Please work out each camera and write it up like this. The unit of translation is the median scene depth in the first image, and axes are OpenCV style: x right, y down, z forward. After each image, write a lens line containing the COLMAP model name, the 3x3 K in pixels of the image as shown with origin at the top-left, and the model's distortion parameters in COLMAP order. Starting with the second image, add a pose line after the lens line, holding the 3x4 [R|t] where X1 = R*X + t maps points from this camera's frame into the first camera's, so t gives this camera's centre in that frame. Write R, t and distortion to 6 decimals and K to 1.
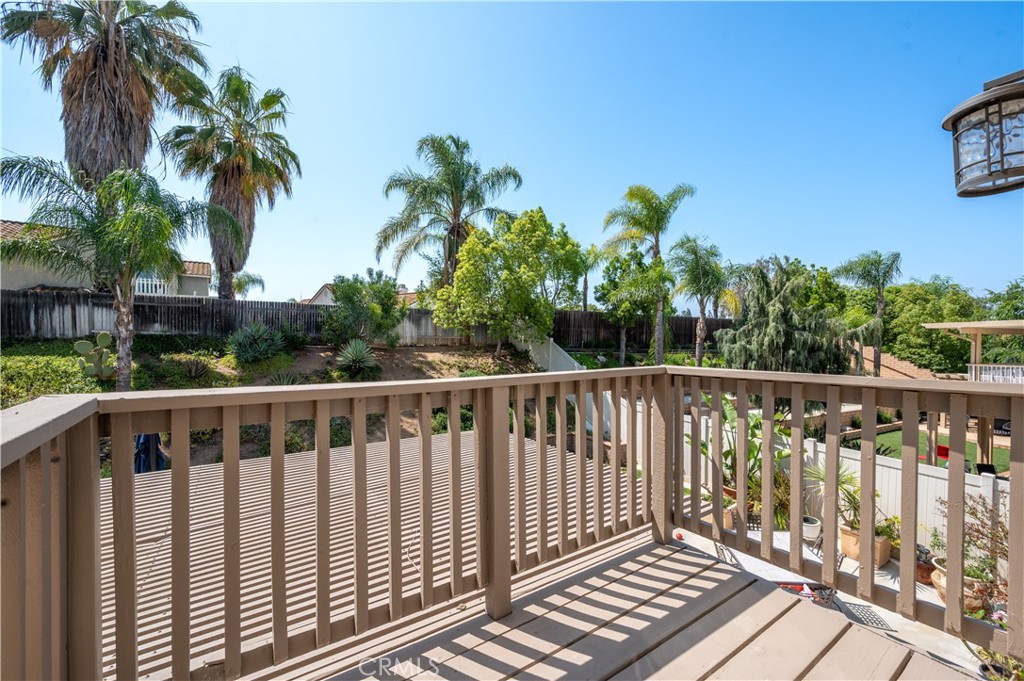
lens RADIAL K [[414.2, 0, 515.9], [0, 414.2, 345.4], [0, 0, 1]] dist [-0.003220, 0.000116]
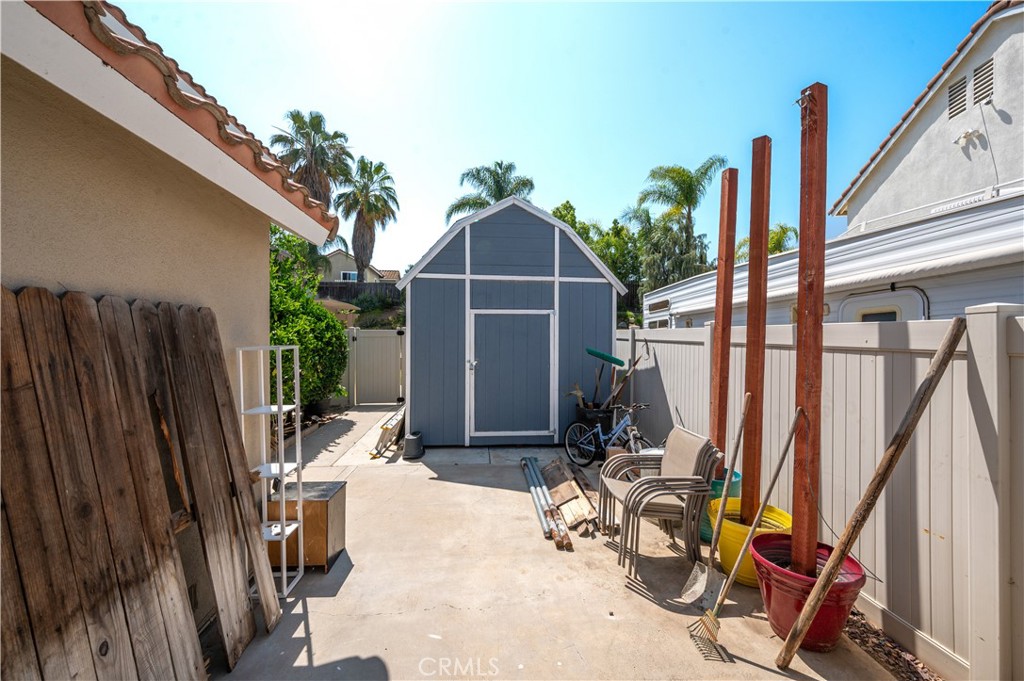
lens RADIAL K [[414.2, 0, 520.5], [0, 414.2, 350.6], [0, 0, 1]] dist [-0.003220, 0.000116]
pose [[0.876954, 0.014222, -0.480364, 0.840046], [-0.003358, 0.999719, 0.023467, 0.149328], [0.480563, -0.018966, 0.876755, -0.294655]]
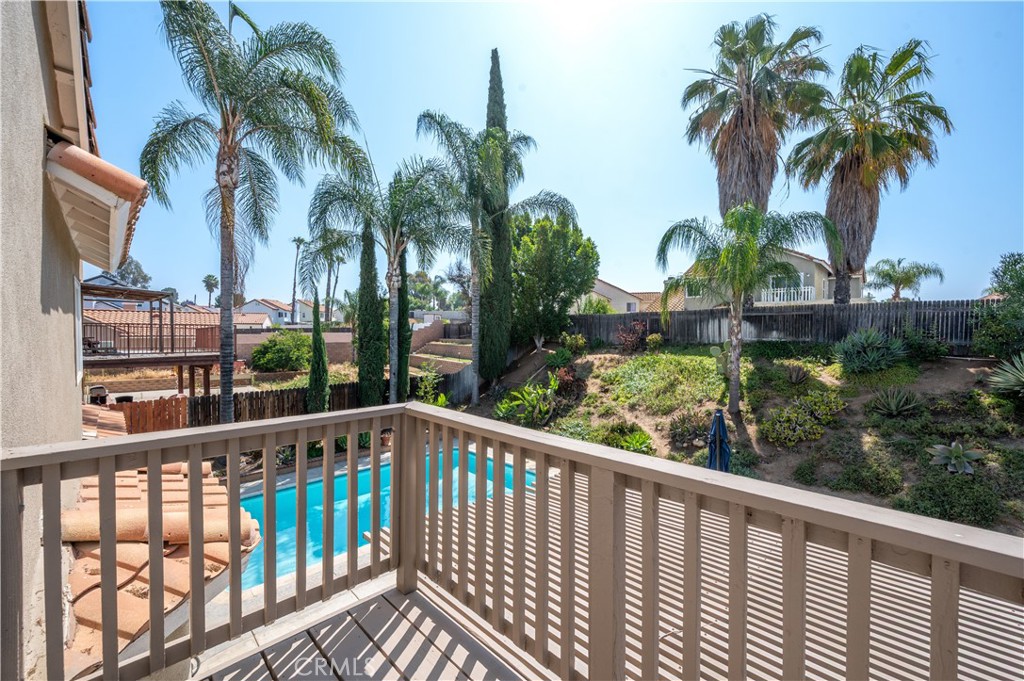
lens RADIAL K [[414.2, 0, 512.4], [0, 414.2, 341.9], [0, 0, 1]] dist [-0.003220, 0.000116]
pose [[0.175755, 0.020126, -0.984228, 0.100494], [-0.013428, 0.999747, 0.018045, -0.030724], [0.984342, 0.010044, 0.175981, 0.095169]]
